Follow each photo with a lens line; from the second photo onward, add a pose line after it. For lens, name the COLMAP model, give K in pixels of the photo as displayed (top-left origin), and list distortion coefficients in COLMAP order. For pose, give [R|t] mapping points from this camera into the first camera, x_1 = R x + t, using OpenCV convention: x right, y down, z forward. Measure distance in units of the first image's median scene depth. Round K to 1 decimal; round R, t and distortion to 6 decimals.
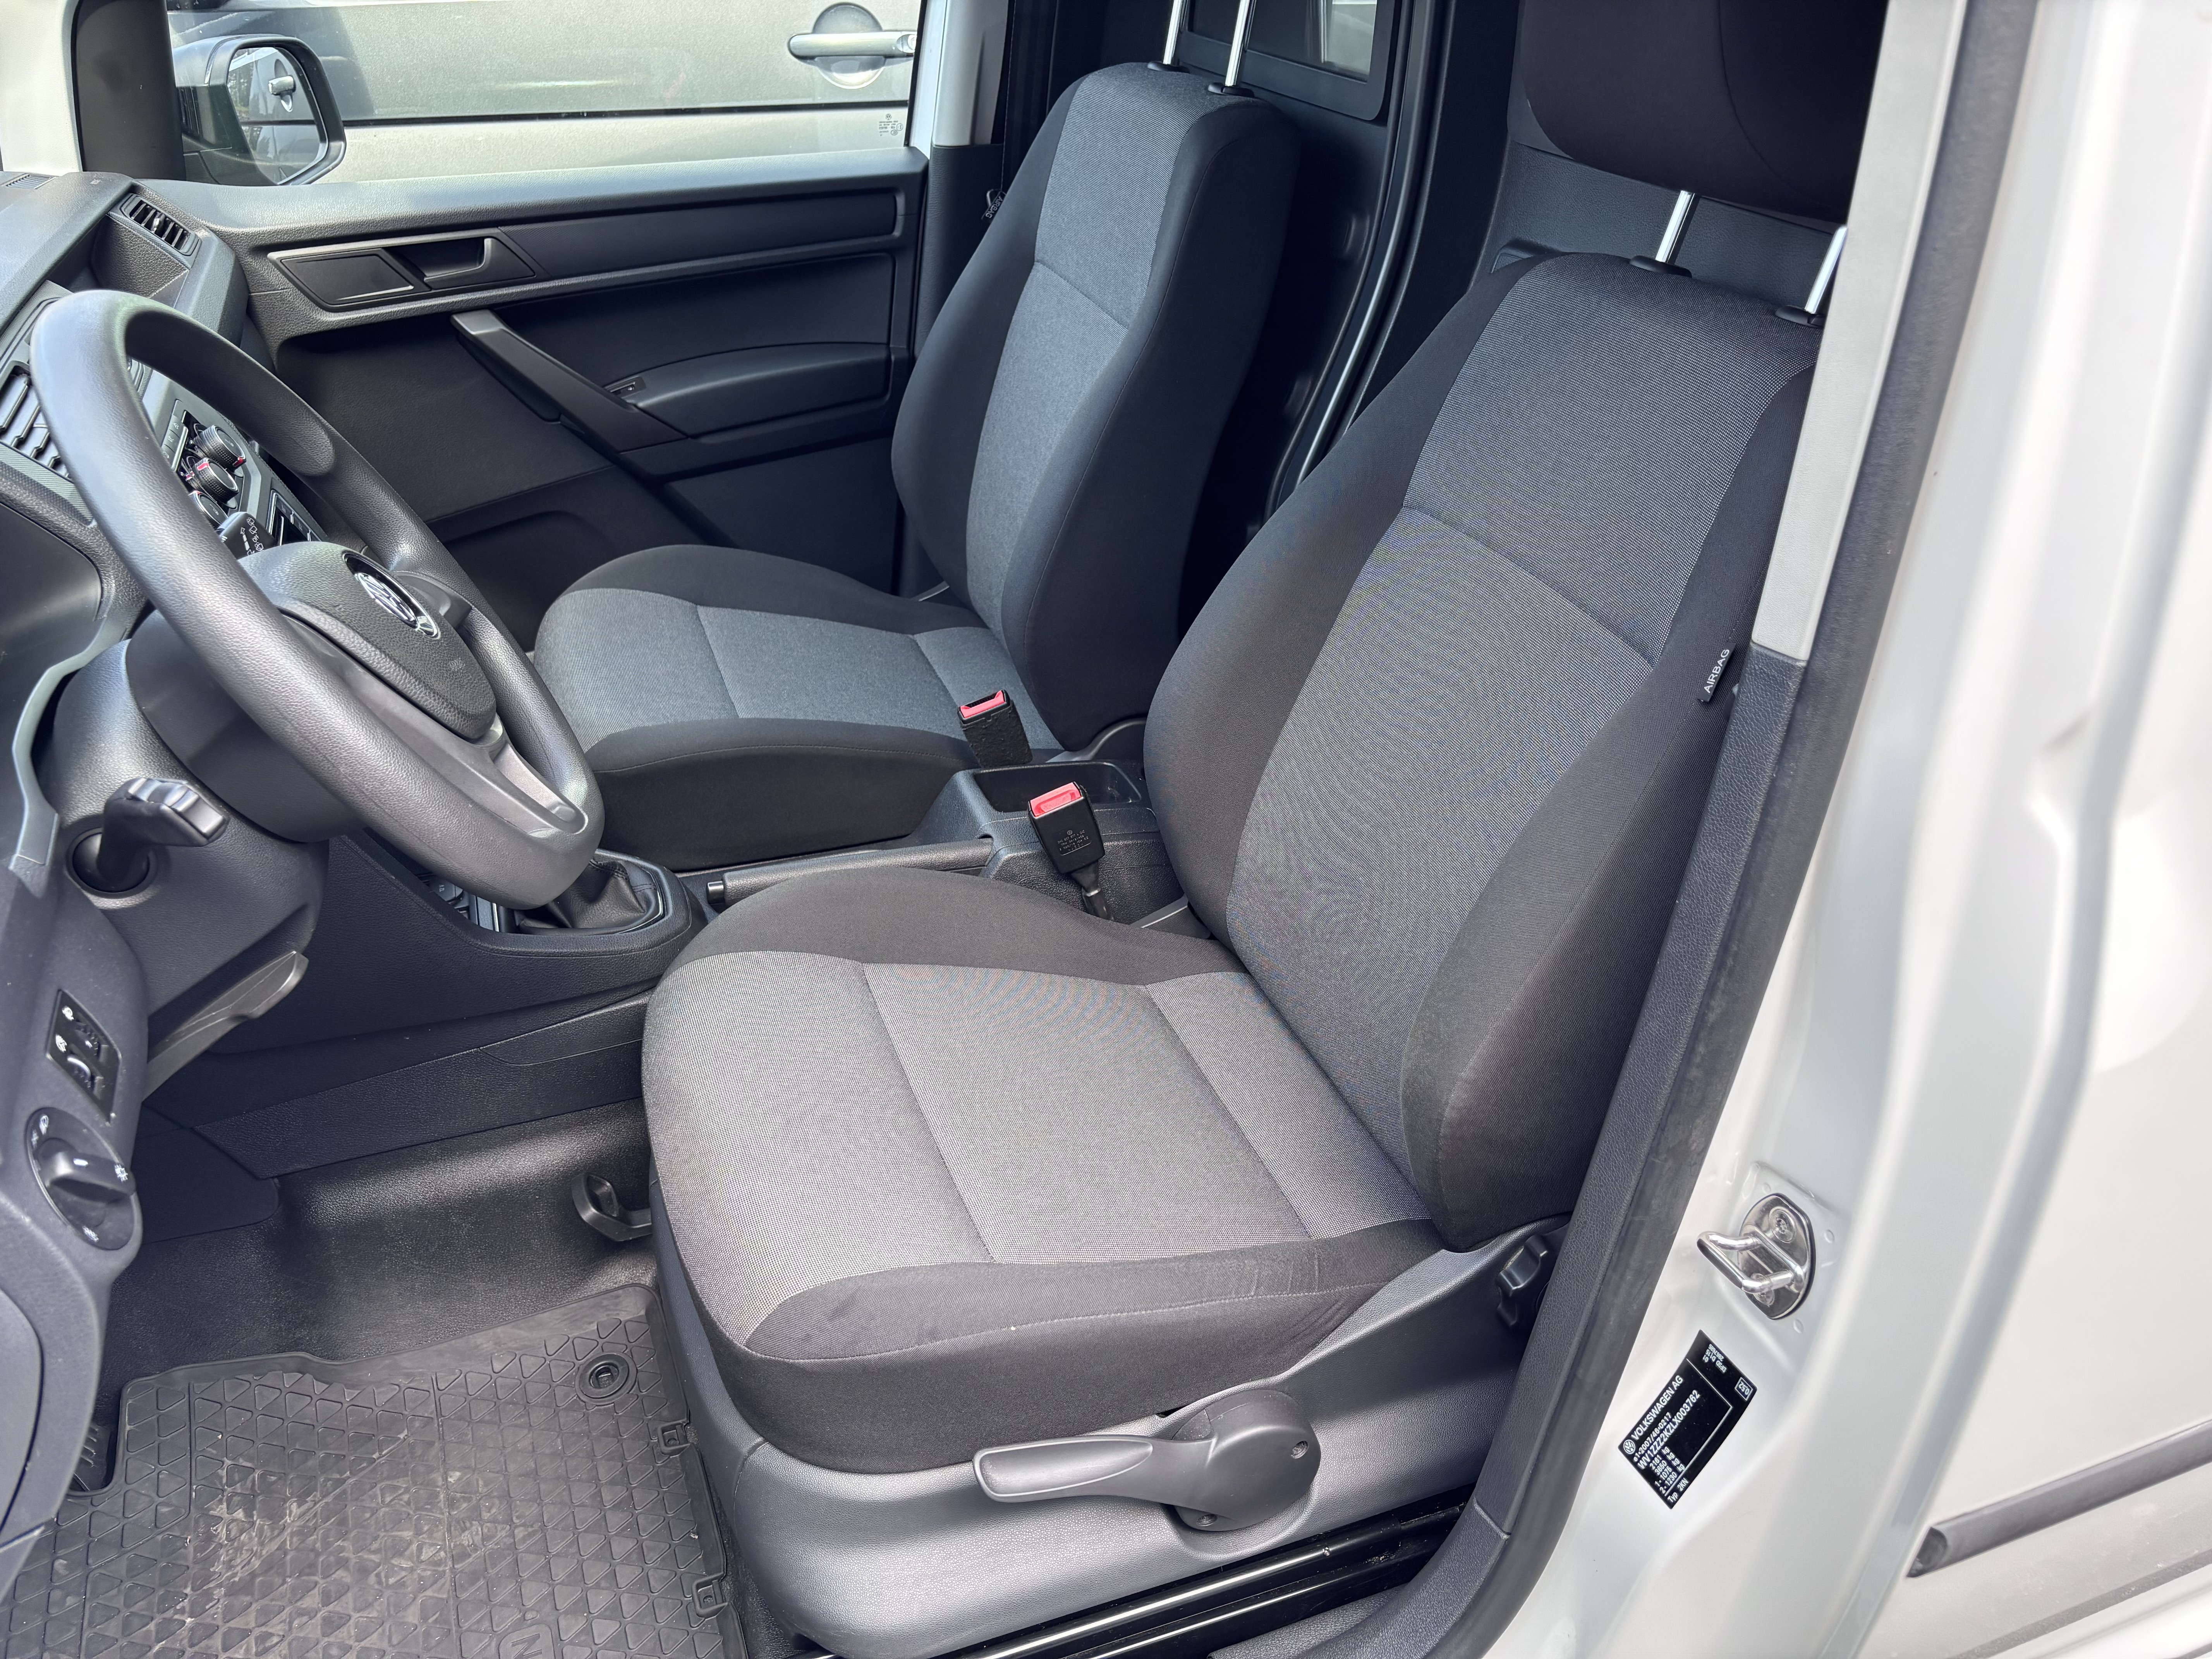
lens RADIAL K [[1676.2, 0, 1107.9], [0, 1676.2, 835.0], [0, 0, 1]] dist [0.004669, 0.007514]
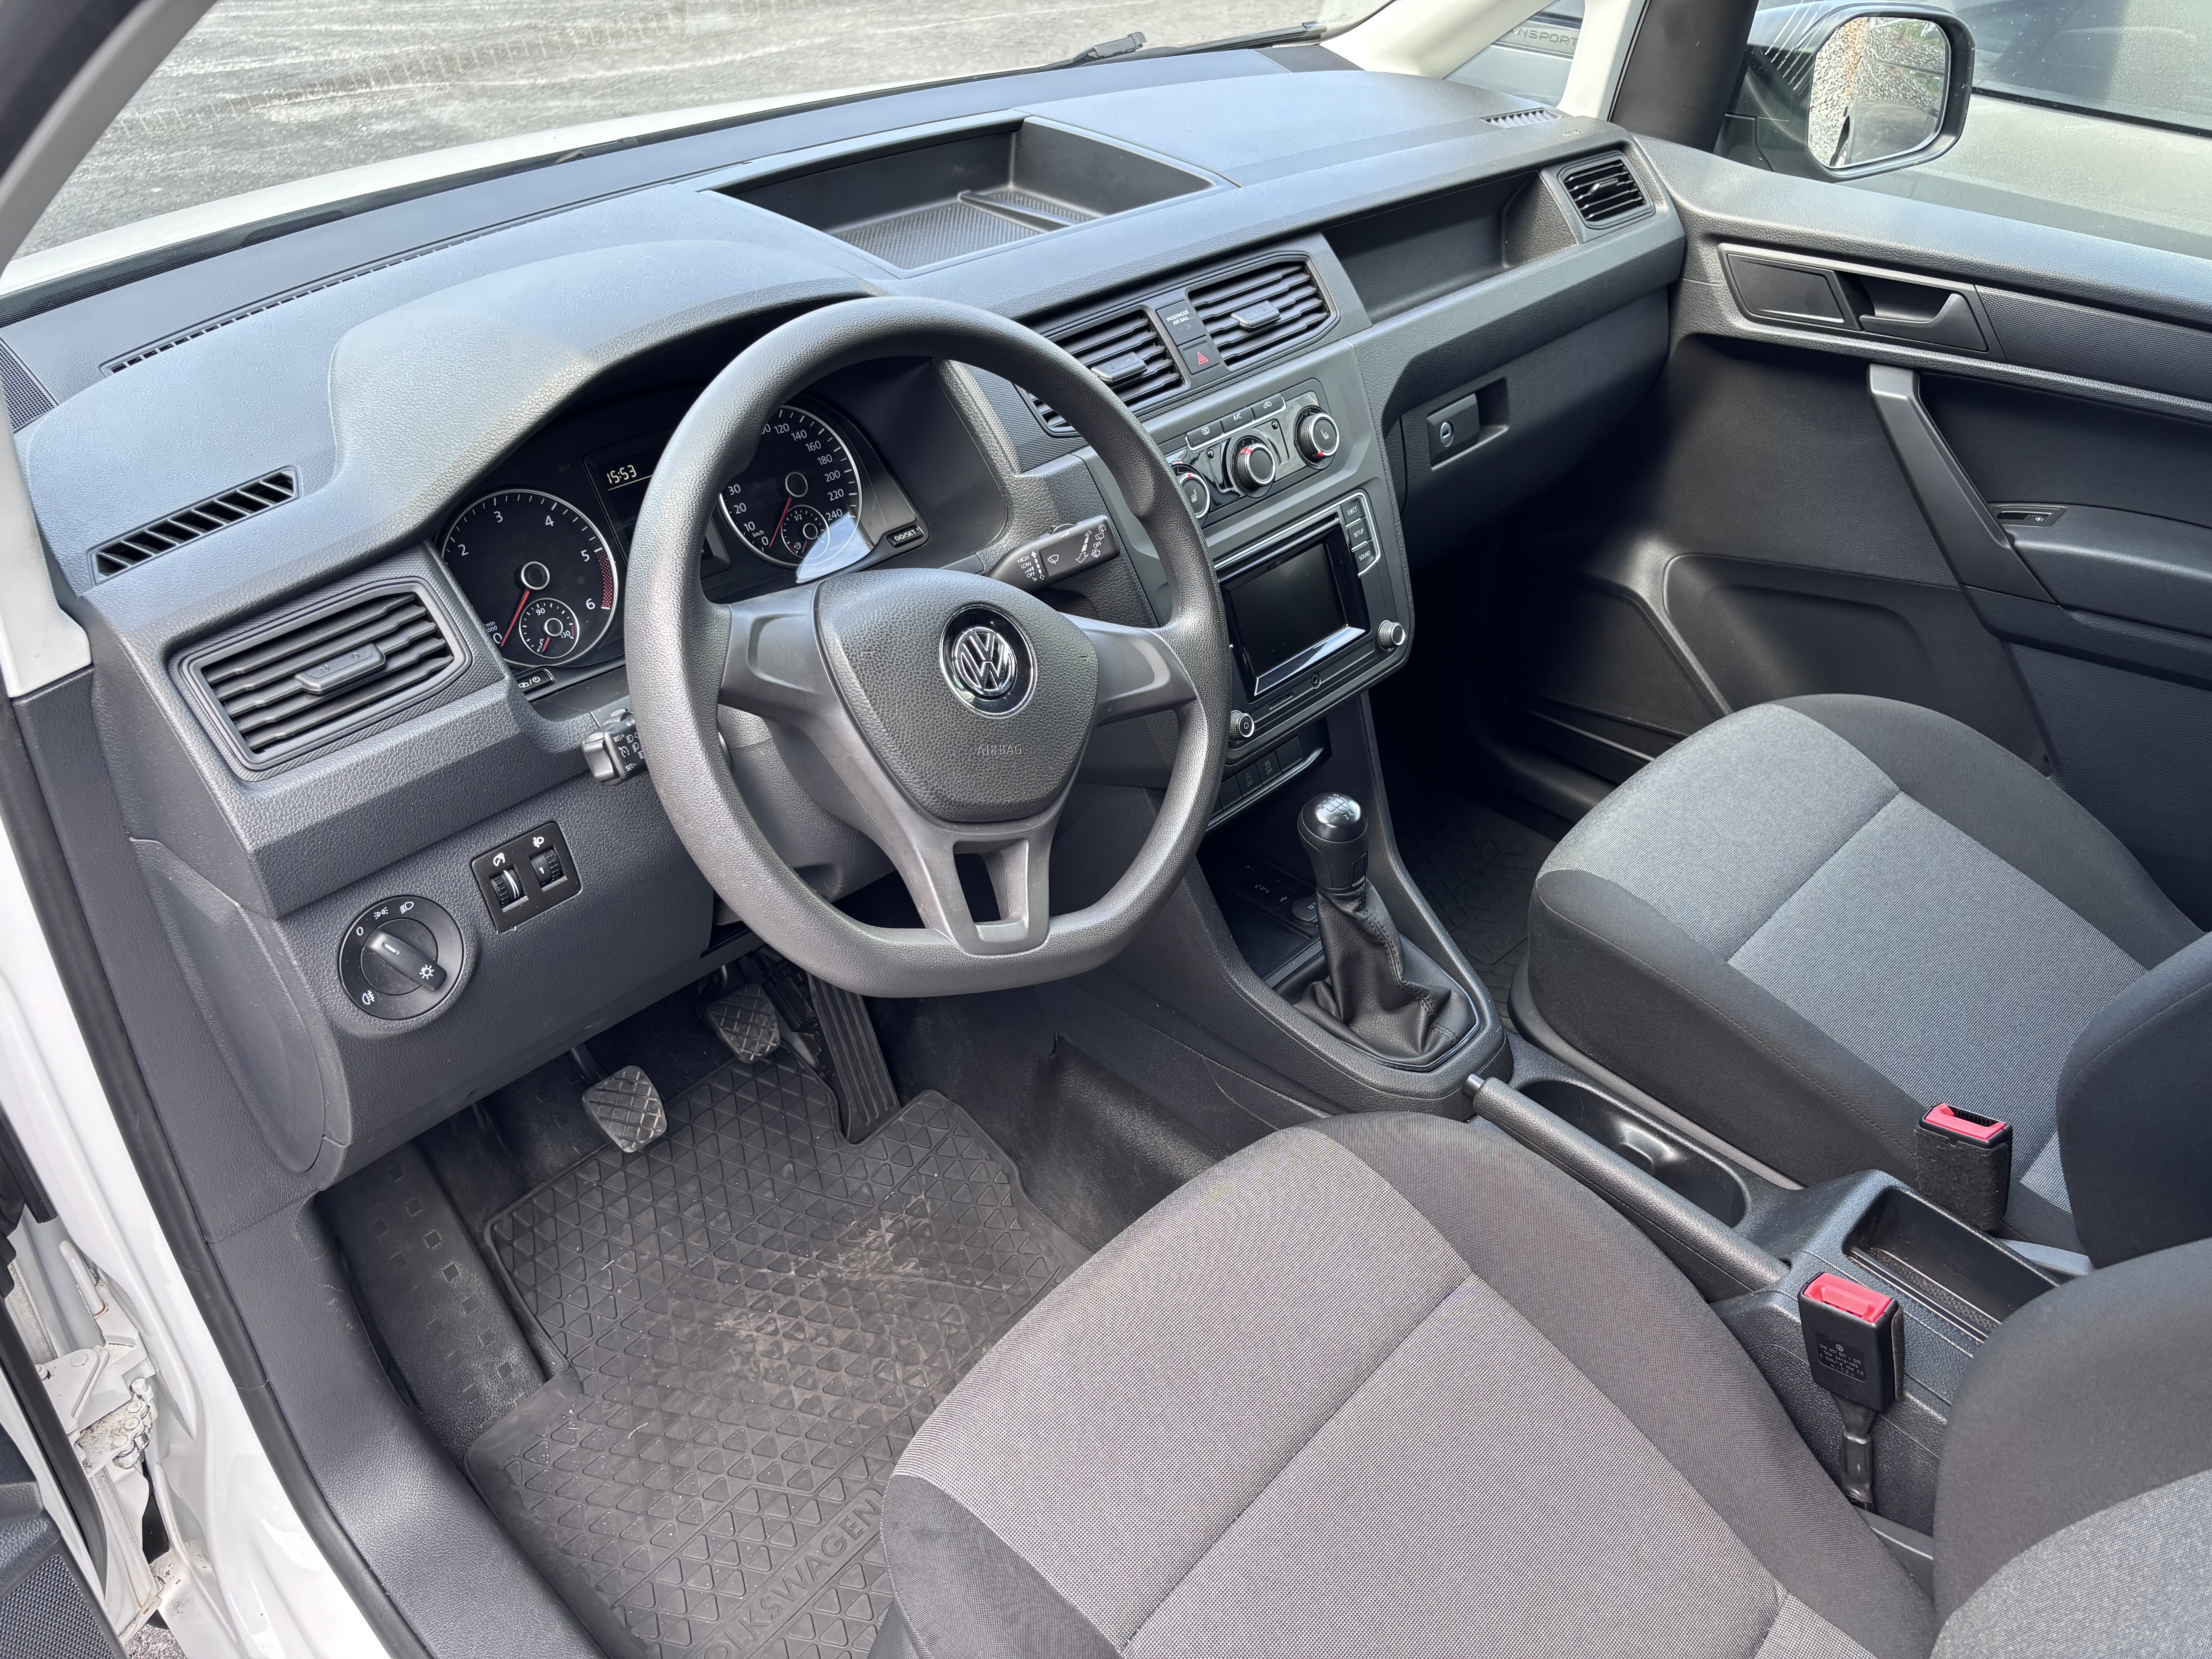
lens RADIAL K [[1676.2, 0, 1105.9], [0, 1676.2, 821.8], [0, 0, 1]] dist [0.004669, 0.007514]
pose [[0.443134, 0.528368, -0.724196, 0.211075], [-0.477758, 0.822753, 0.307936, -0.227623], [0.758538, 0.209533, 0.617022, 0.261626]]
